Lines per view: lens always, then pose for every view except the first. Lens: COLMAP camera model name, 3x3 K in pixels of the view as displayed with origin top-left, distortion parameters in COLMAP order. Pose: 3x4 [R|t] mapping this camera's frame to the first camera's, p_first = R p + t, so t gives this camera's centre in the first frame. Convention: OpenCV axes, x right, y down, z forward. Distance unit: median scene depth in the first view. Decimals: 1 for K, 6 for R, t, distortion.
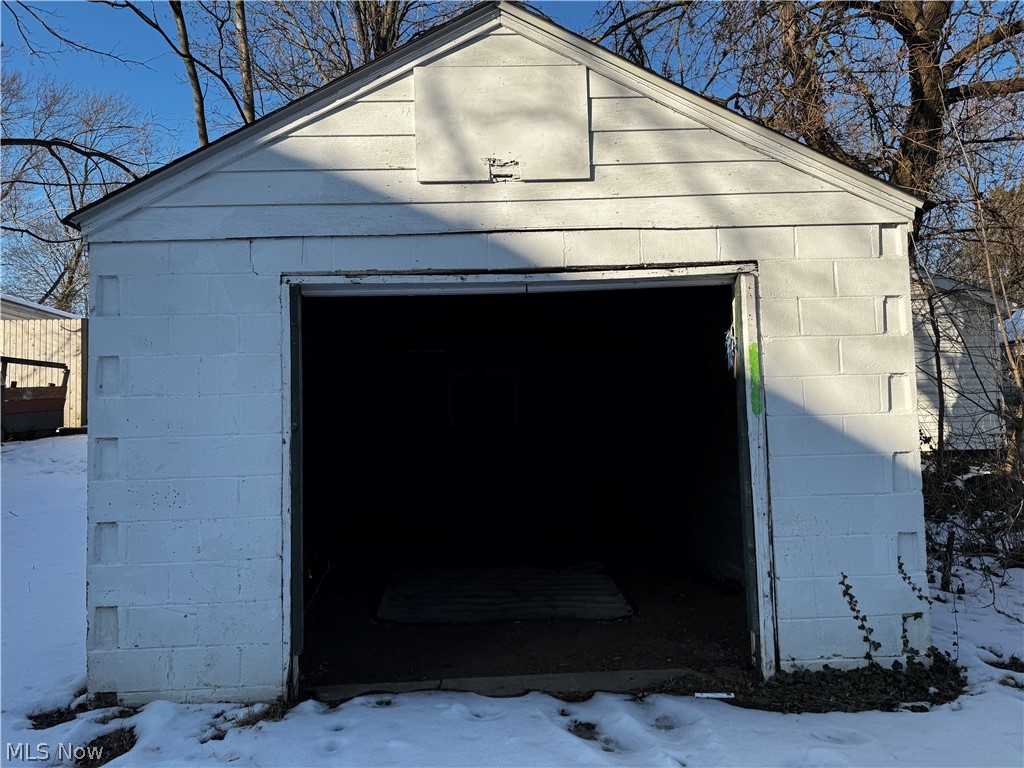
lens RADIAL K [[720.5, 0, 508.8], [0, 720.5, 385.5], [0, 0, 1]] dist [0.091209, -0.108149]
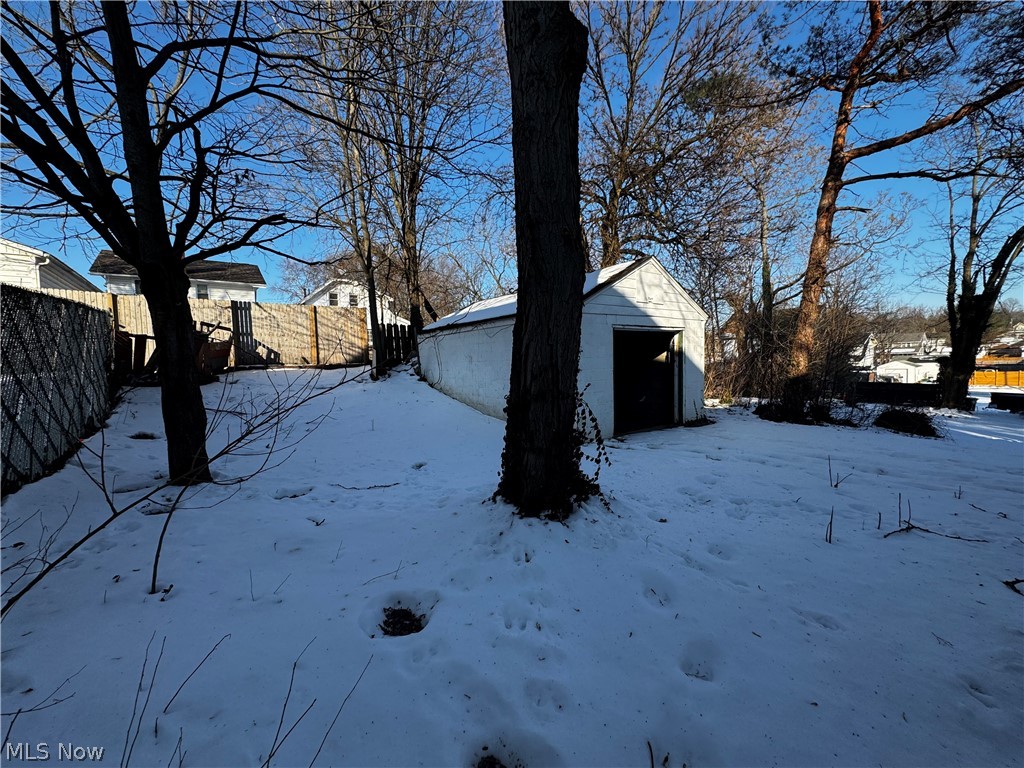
lens RADIAL K [[406.9, 0, 512.0], [0, 406.9, 384.0], [0, 0, 1]] dist [-0.000617, 0.000088]
pose [[0.824925, -0.026849, 0.564604, -1.854458], [-0.031039, 0.995212, 0.092676, -0.030110], [-0.564389, -0.093976, 0.820142, -0.396511]]
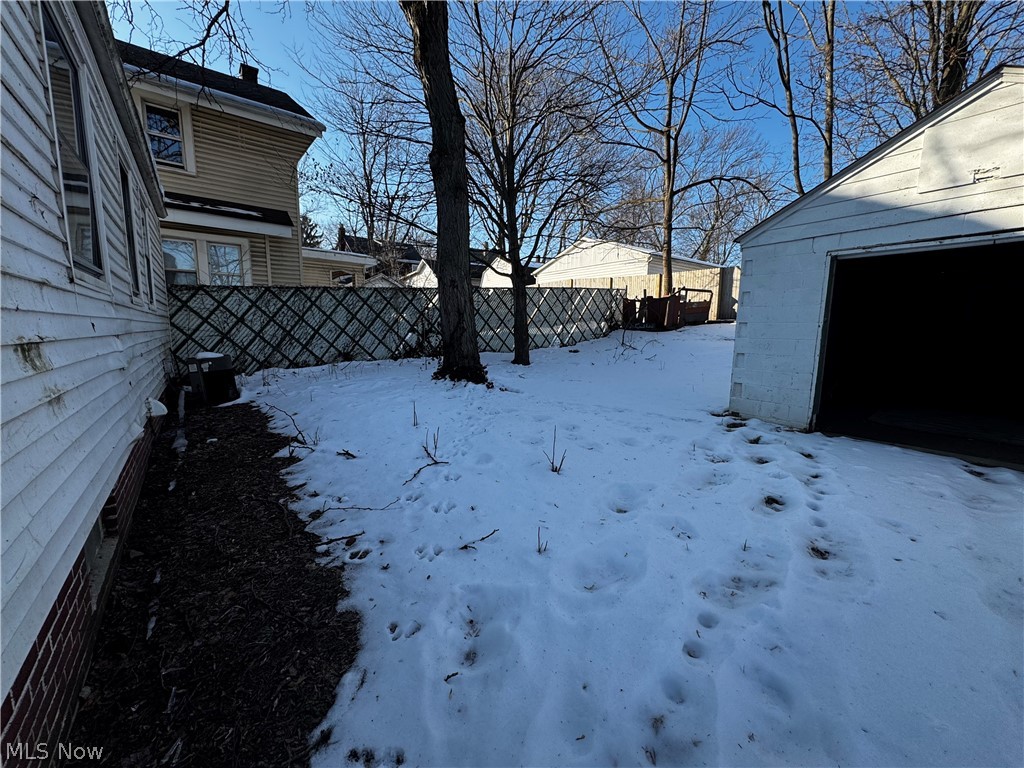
lens RADIAL K [[406.9, 0, 512.0], [0, 406.9, 384.0], [0, 0, 1]] dist [-0.000617, 0.000088]
pose [[0.568954, 0.146117, -0.809285, 0.208978], [0.024153, 0.980695, 0.194045, -0.018149], [0.822015, -0.129949, 0.554441, -0.547619]]
